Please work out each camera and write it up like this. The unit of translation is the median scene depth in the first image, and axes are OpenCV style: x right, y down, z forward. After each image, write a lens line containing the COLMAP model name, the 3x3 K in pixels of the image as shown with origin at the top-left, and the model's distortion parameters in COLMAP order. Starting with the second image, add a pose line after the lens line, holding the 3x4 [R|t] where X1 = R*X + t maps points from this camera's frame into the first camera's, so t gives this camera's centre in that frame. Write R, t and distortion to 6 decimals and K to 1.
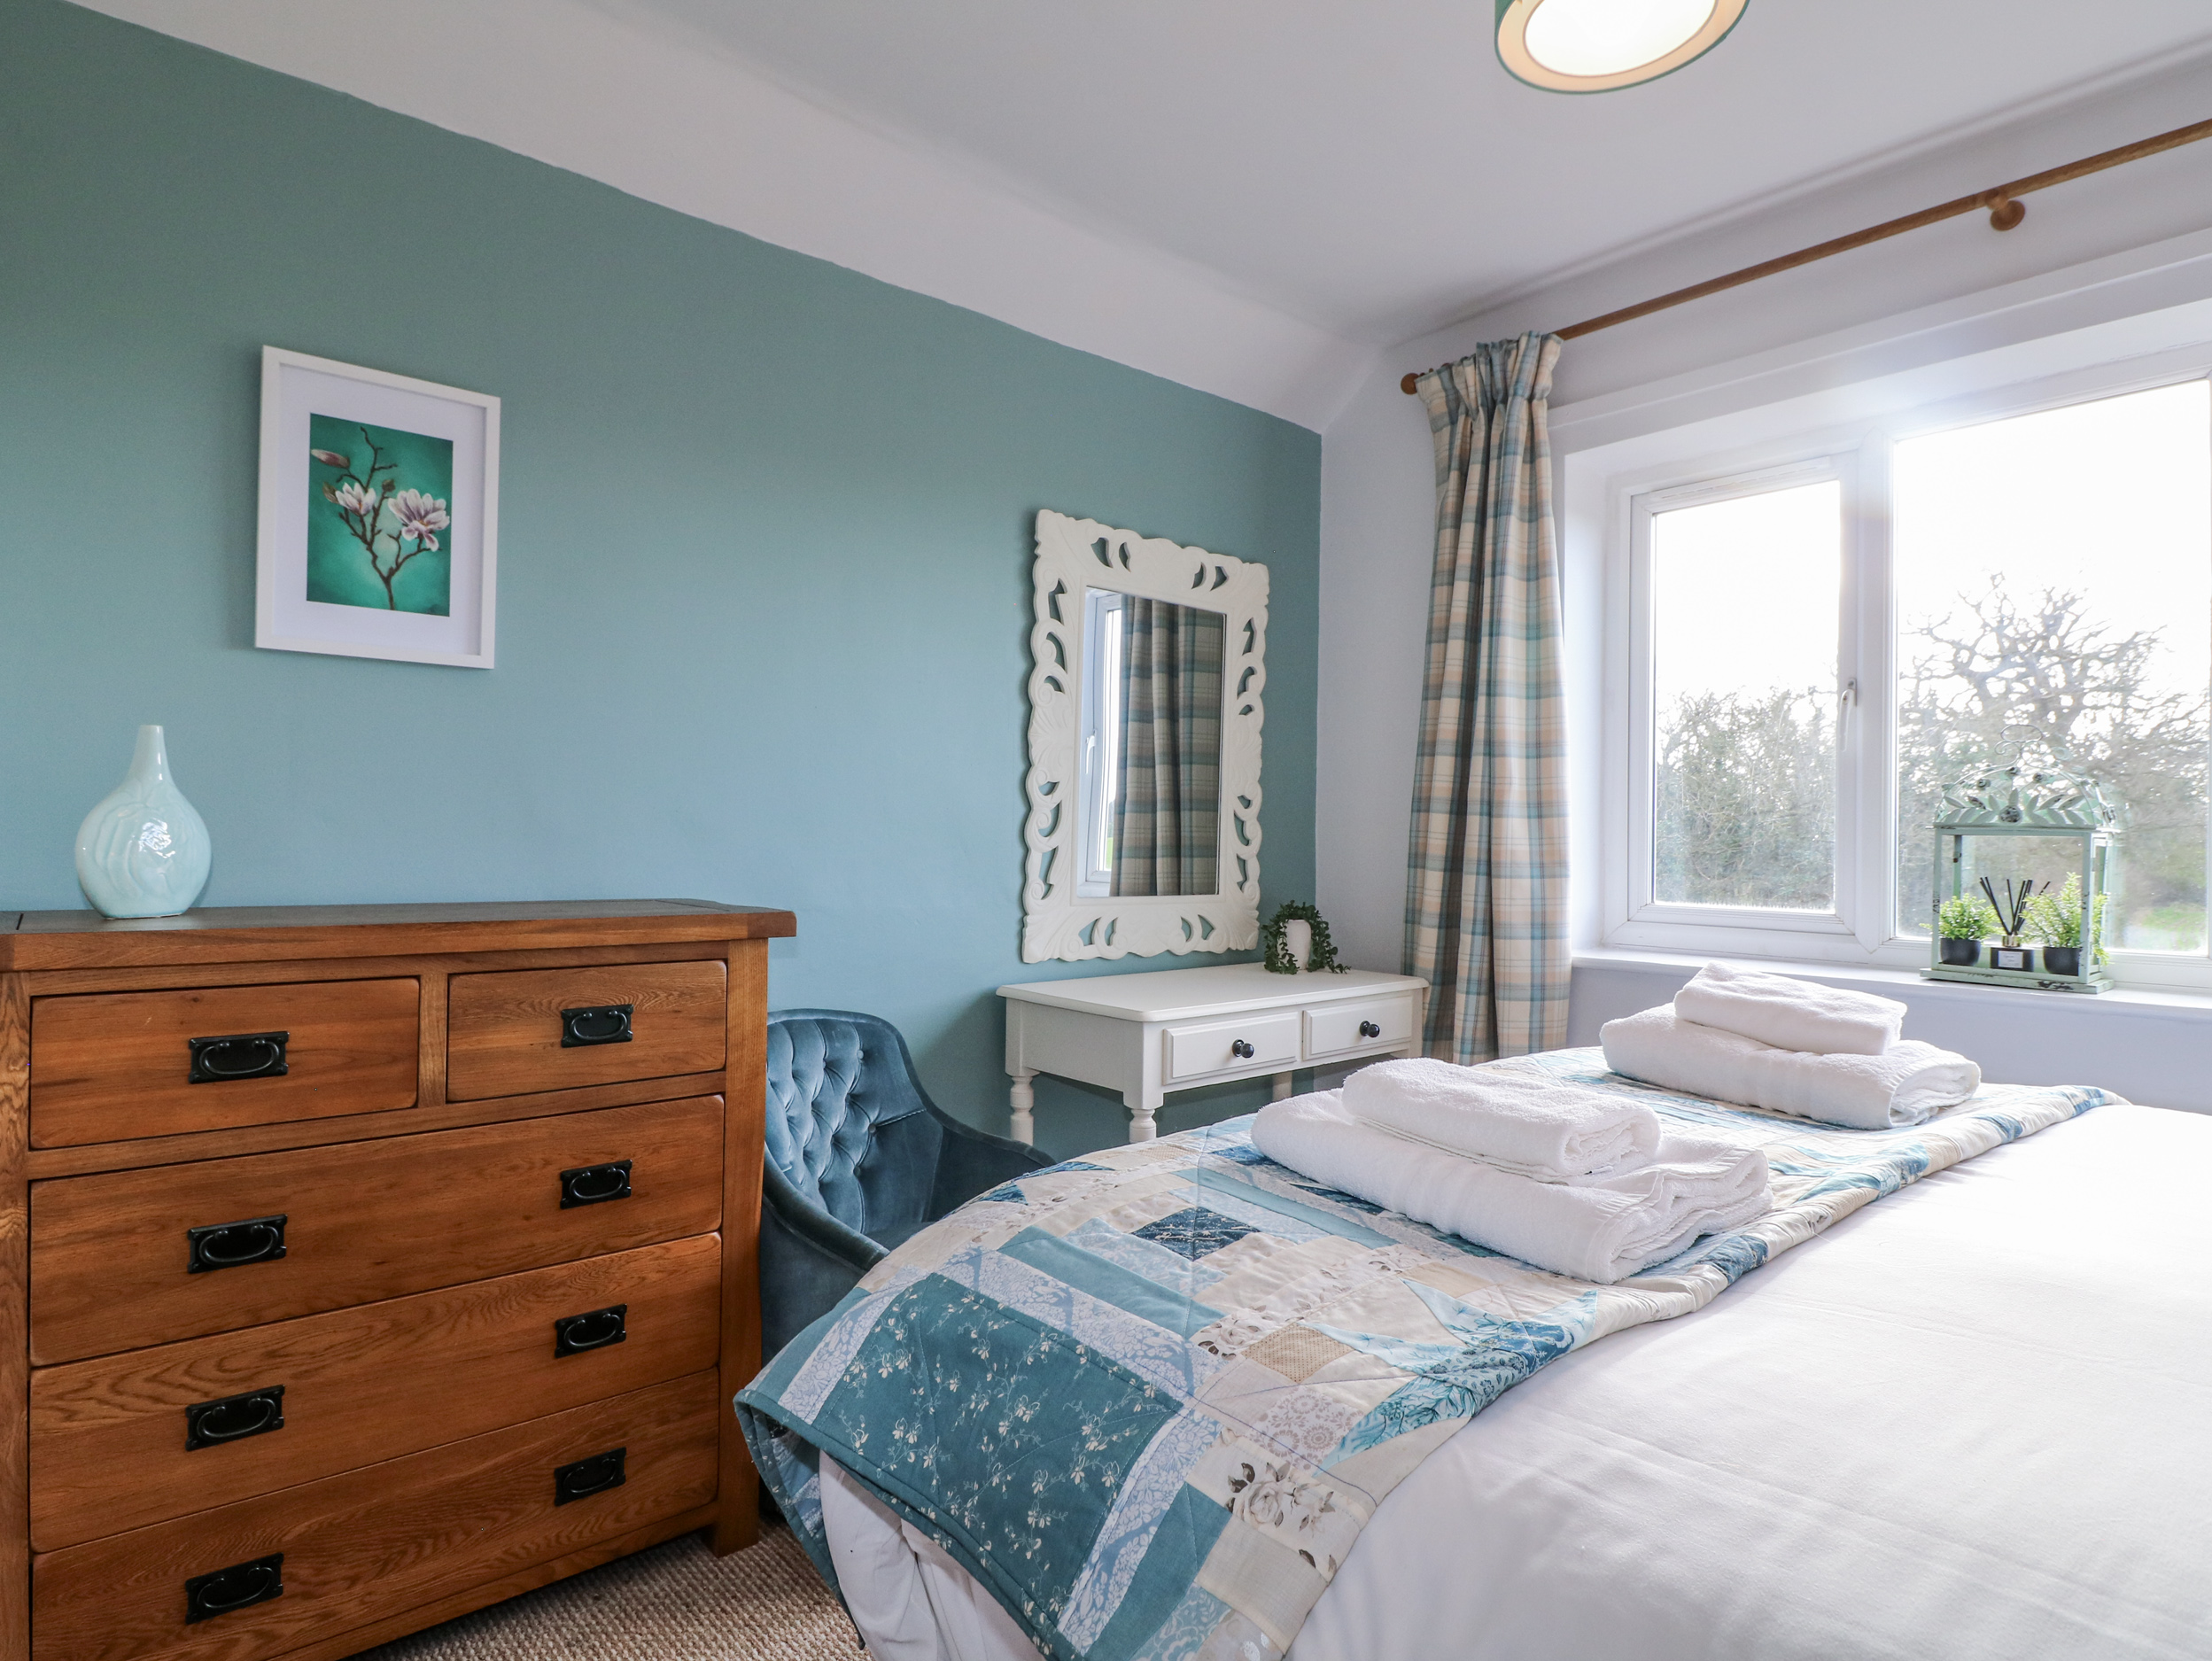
lens RADIAL K [[1205.3, 0, 1106.0], [0, 1205.3, 830.5], [0, 0, 1]] dist [-0.003820, -0.000707]
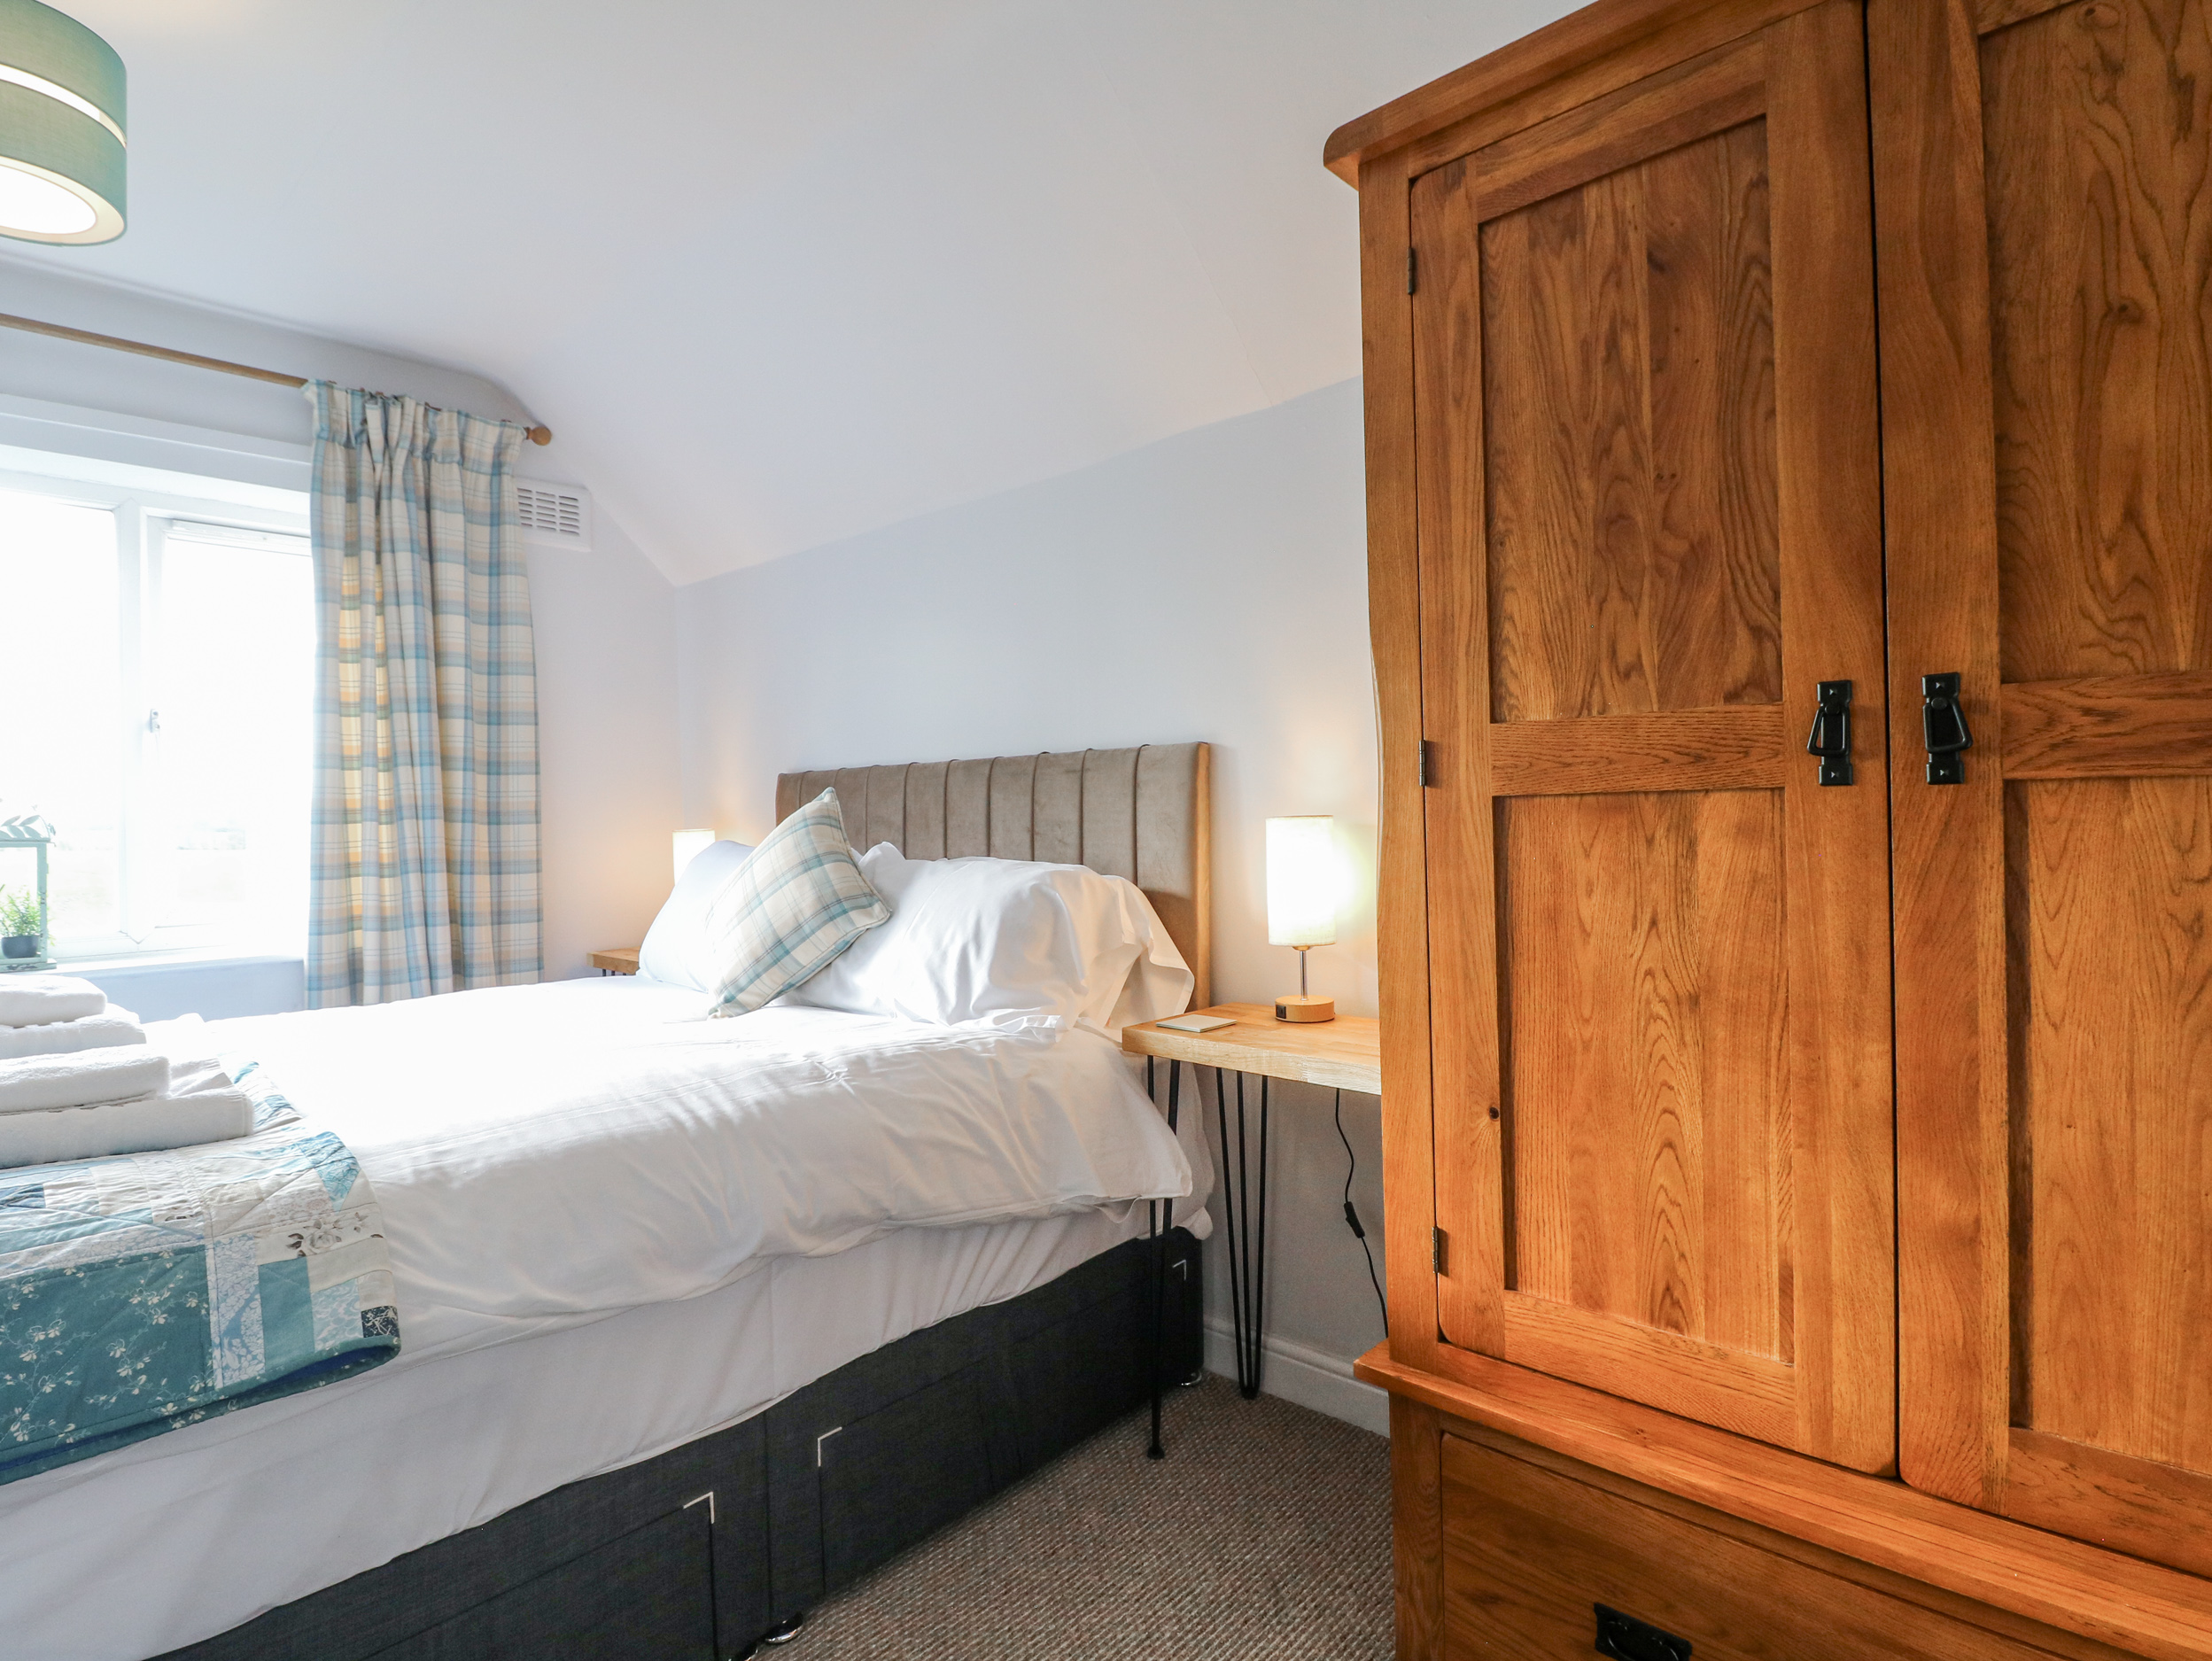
lens RADIAL K [[1148.4, 0, 1106.0], [0, 1148.4, 830.5], [0, 0, 1]] dist [0.002280, -0.014979]
pose [[-0.107631, -0.014435, 0.994086, -0.500771], [0.012639, 0.999794, 0.015886, -0.017702], [-0.994111, 0.014274, -0.107426, 0.006198]]
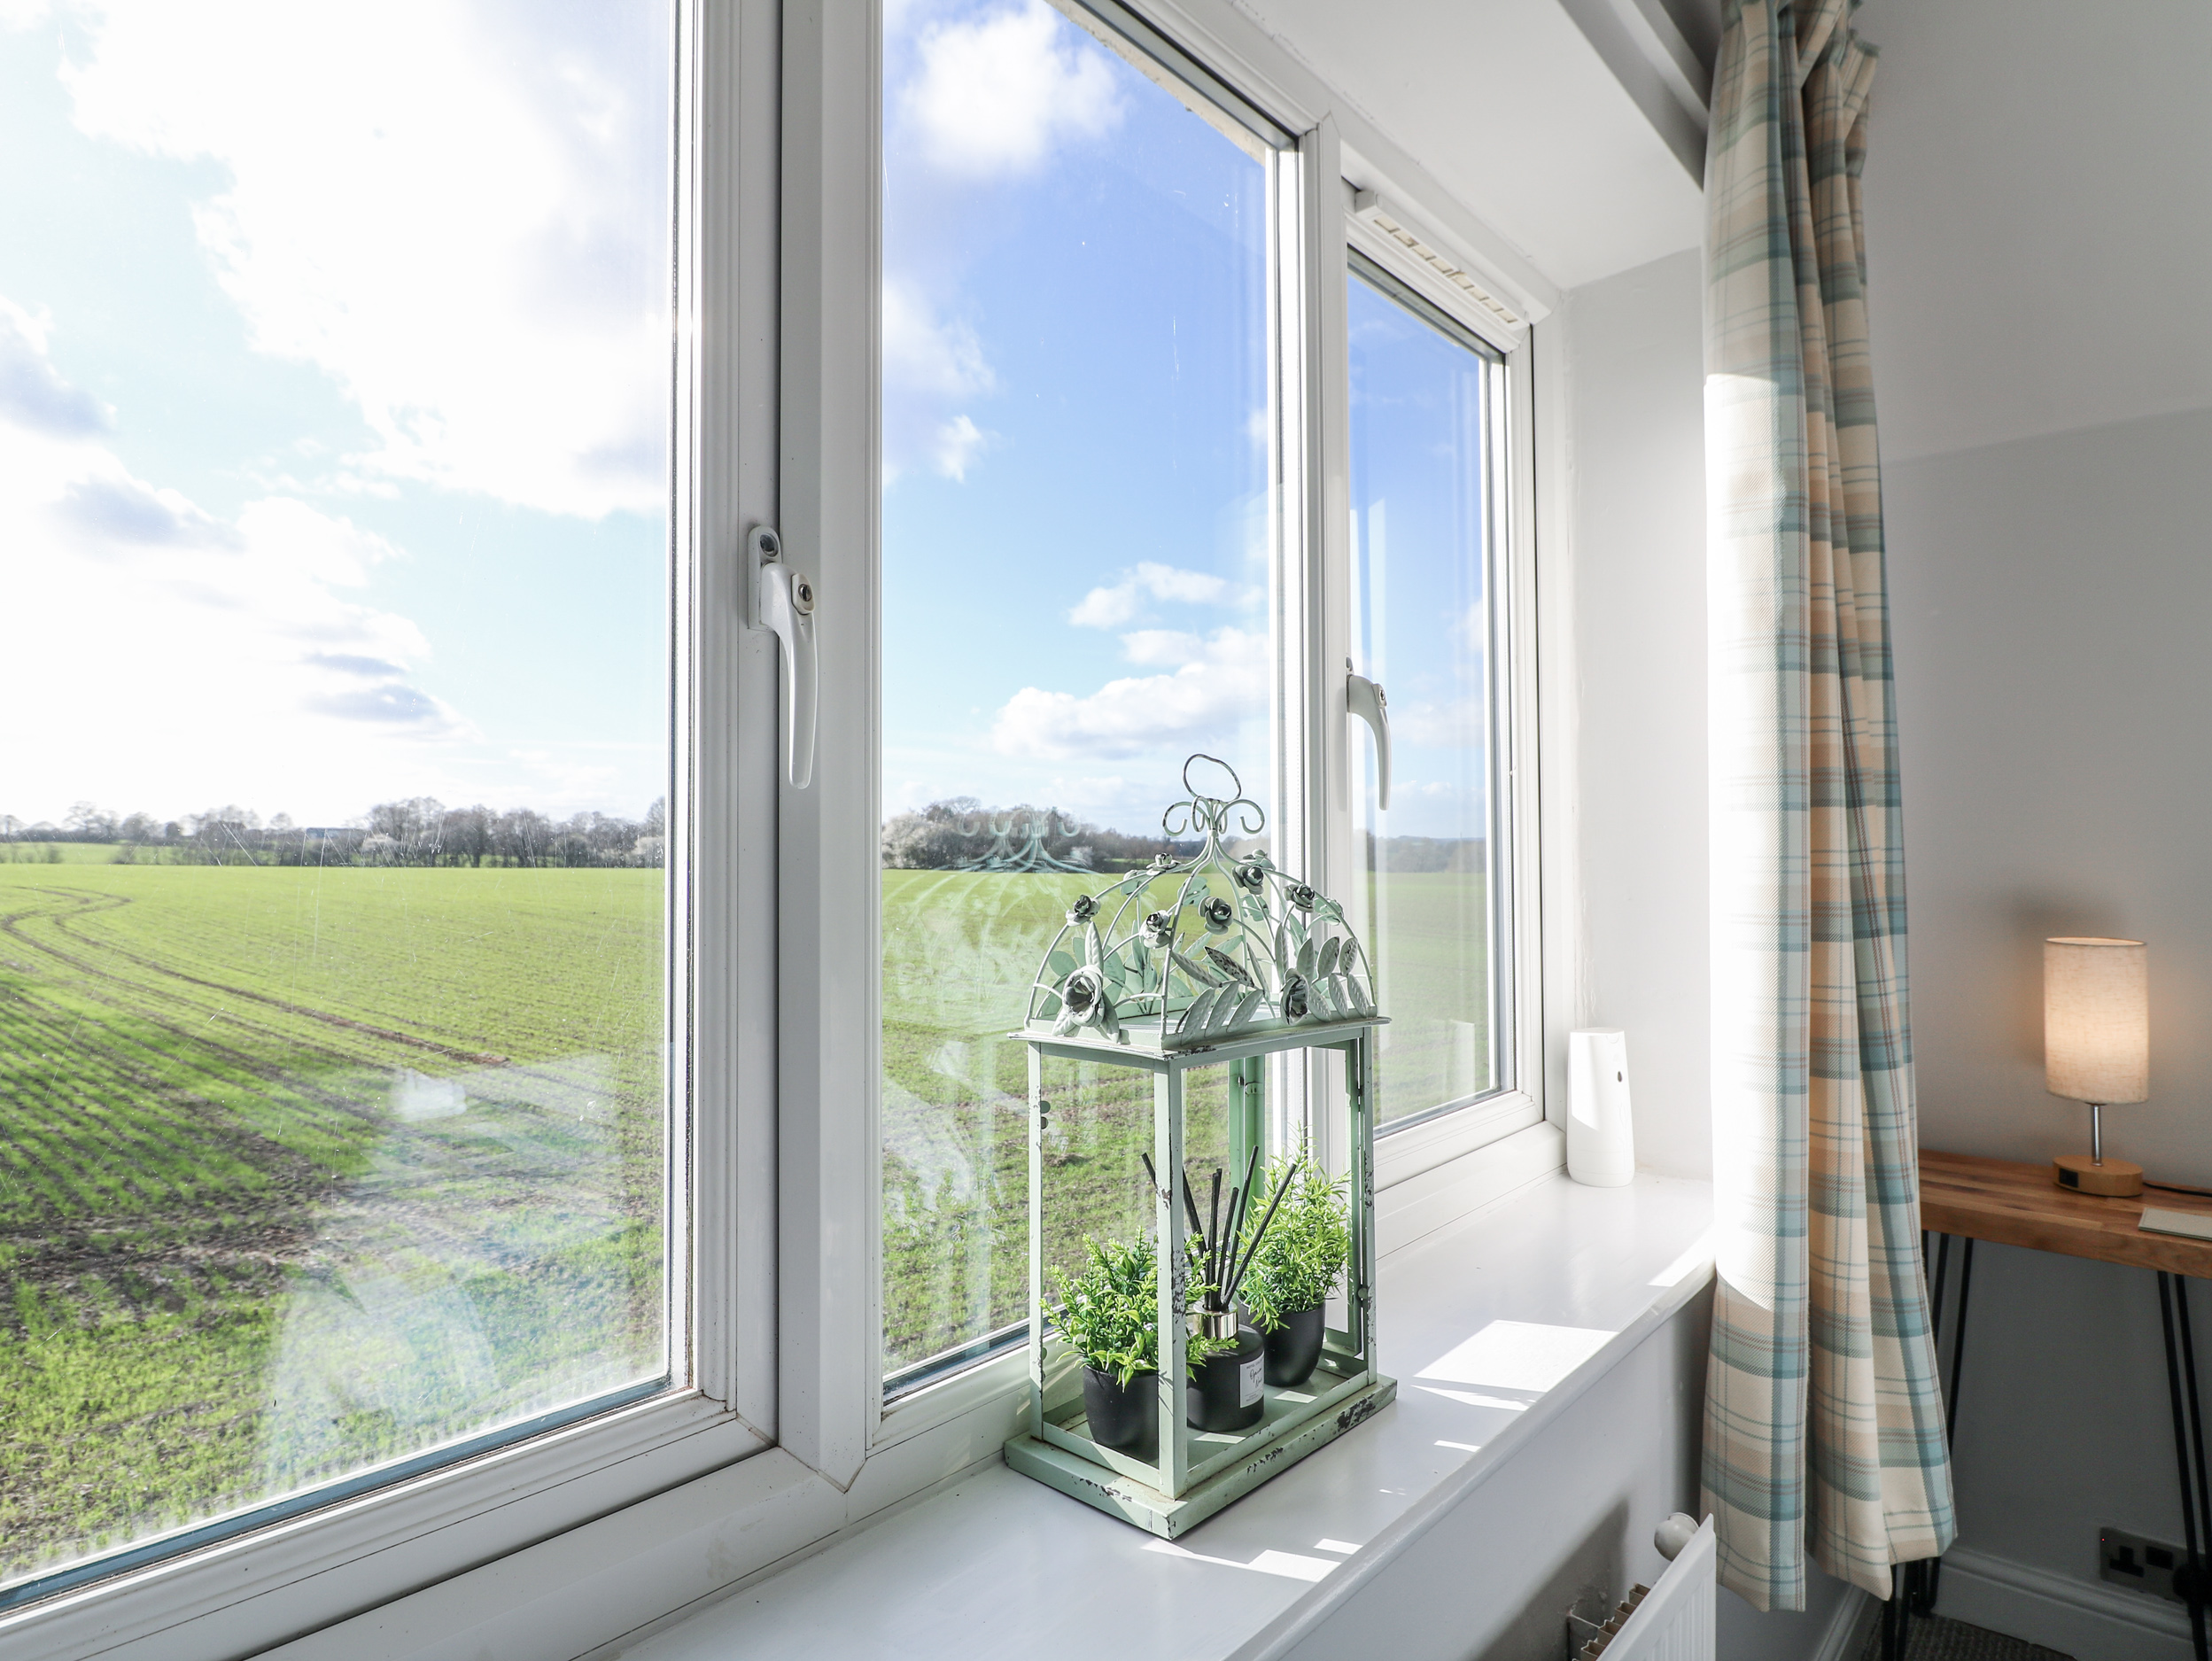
lens RADIAL K [[1205.3, 0, 1106.0], [0, 1205.3, 830.5], [0, 0, 1]] dist [-0.003820, -0.000707]
pose [[-0.115685, 0.013223, 0.993198, 0.392082], [-0.002492, 0.999904, -0.013603, -0.061956], [-0.993283, -0.004049, -0.115641, 1.130284]]
